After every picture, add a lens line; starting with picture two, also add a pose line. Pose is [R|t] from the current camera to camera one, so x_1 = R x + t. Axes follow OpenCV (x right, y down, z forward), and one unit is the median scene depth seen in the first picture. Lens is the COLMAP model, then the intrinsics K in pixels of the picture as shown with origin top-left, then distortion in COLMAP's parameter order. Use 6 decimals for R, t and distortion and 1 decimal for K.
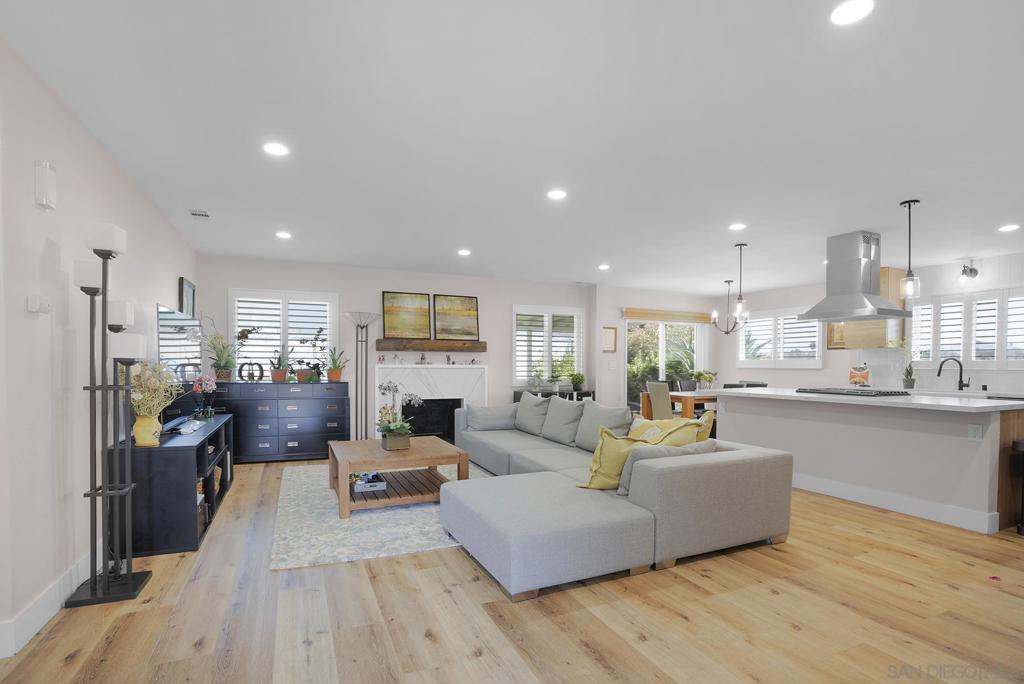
lens RADIAL K [[494.5, 0, 513.5], [0, 494.5, 372.3], [0, 0, 1]] dist [-0.070637, 0.024579]
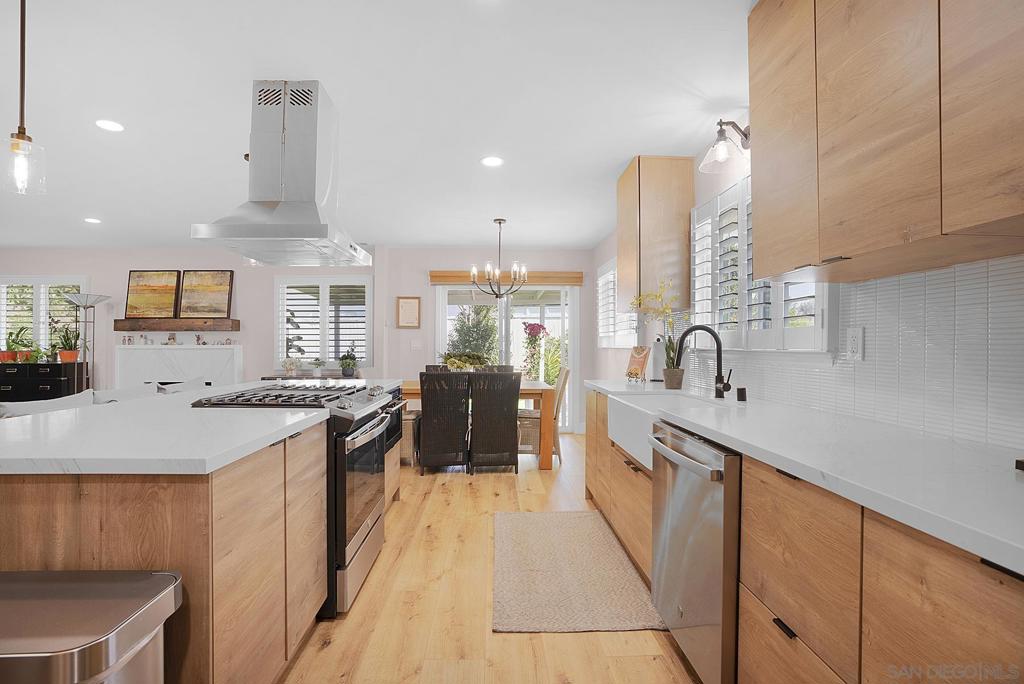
lens RADIAL K [[481.7, 0, 513.0], [0, 481.7, 339.3], [0, 0, 1]] dist [-0.065856, 0.022818]
pose [[0.927533, -0.009070, -0.373631, 0.796369], [-0.000319, 0.999686, -0.025059, -0.005128], [0.373741, 0.023362, 0.927239, 0.436450]]
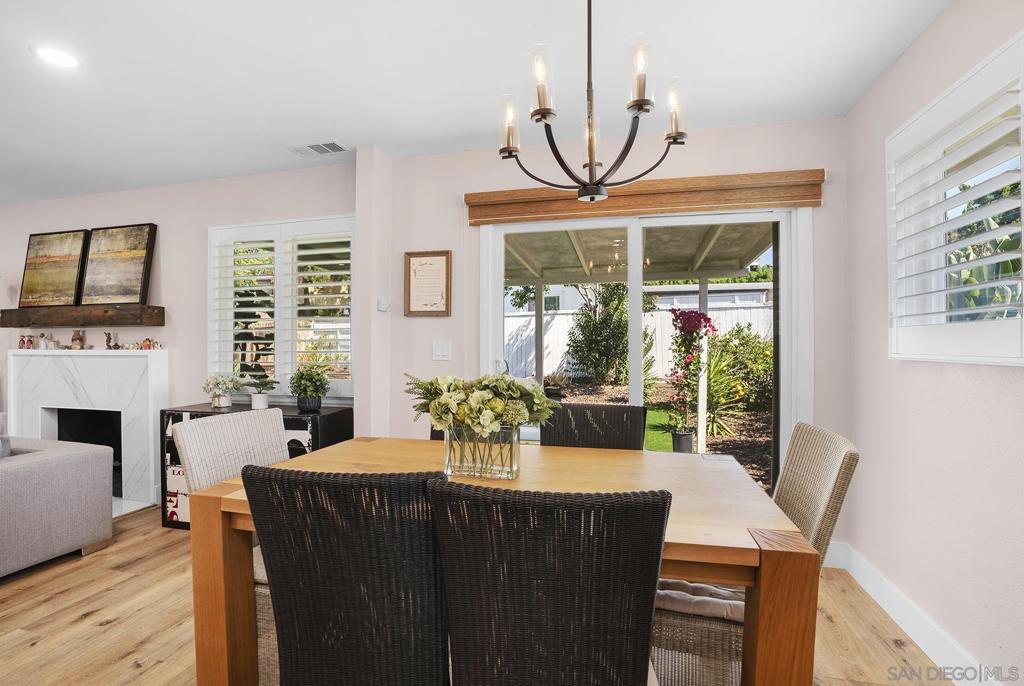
lens RADIAL K [[497.9, 0, 512.0], [0, 497.9, 343.0], [0, 0, 1]] dist [-0.071391, 0.026263]
pose [[0.783830, -0.008578, -0.620916, 0.610461], [-0.003176, 0.999836, -0.017823, -0.015866], [0.620967, 0.015942, 0.783674, 0.920952]]
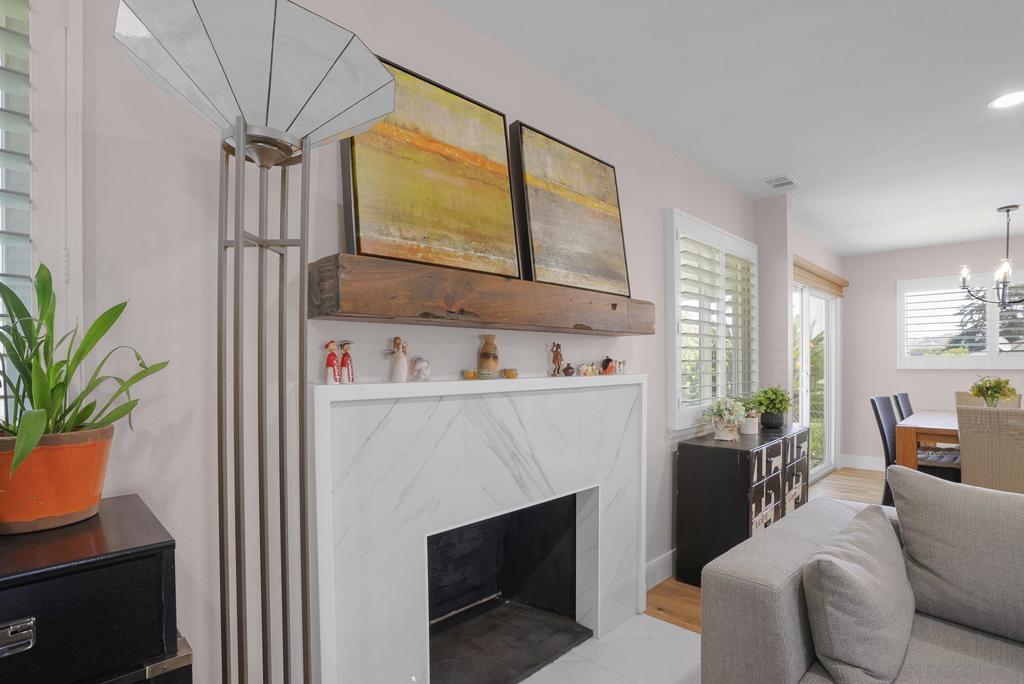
lens RADIAL K [[501.0, 0, 513.6], [0, 501.0, 366.3], [0, 0, 1]] dist [-0.046701, 0.000507]
pose [[0.938393, -0.012644, 0.345339, -0.275353], [0.015087, 0.999877, -0.004386, -0.022199], [-0.345241, 0.009326, 0.938468, 0.789676]]
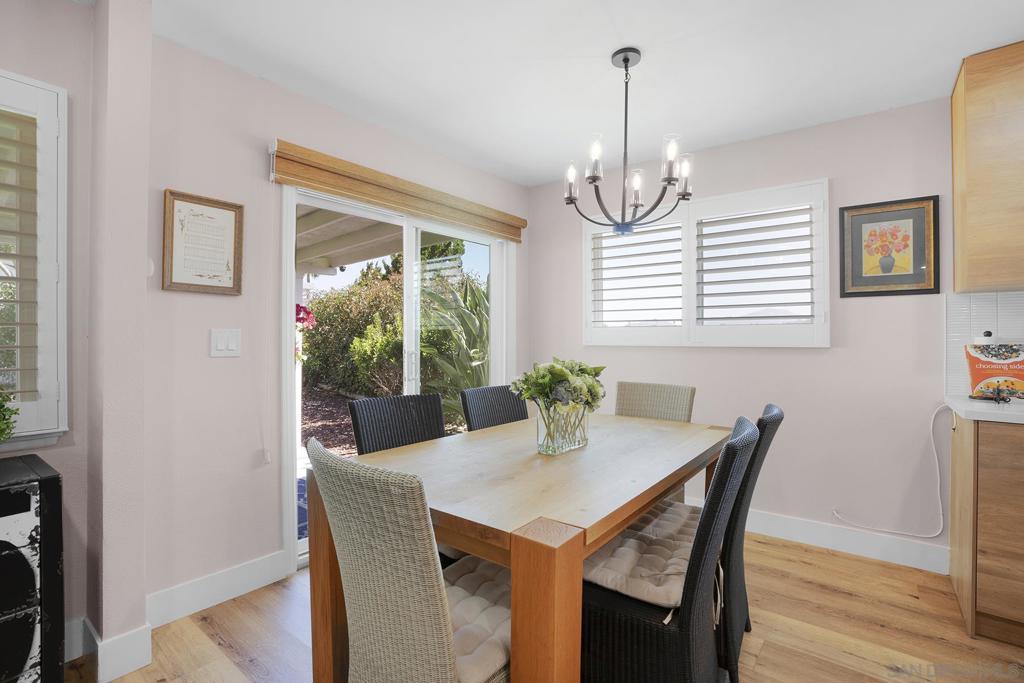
lens RADIAL K [[481.7, 0, 513.0], [0, 481.7, 338.8], [0, 0, 1]] dist [-0.065856, 0.022818]
pose [[0.885622, -0.004261, 0.464388, 0.277860], [0.010639, 0.999882, -0.011116, -0.014446], [-0.464286, 0.014785, 0.885562, 0.879454]]
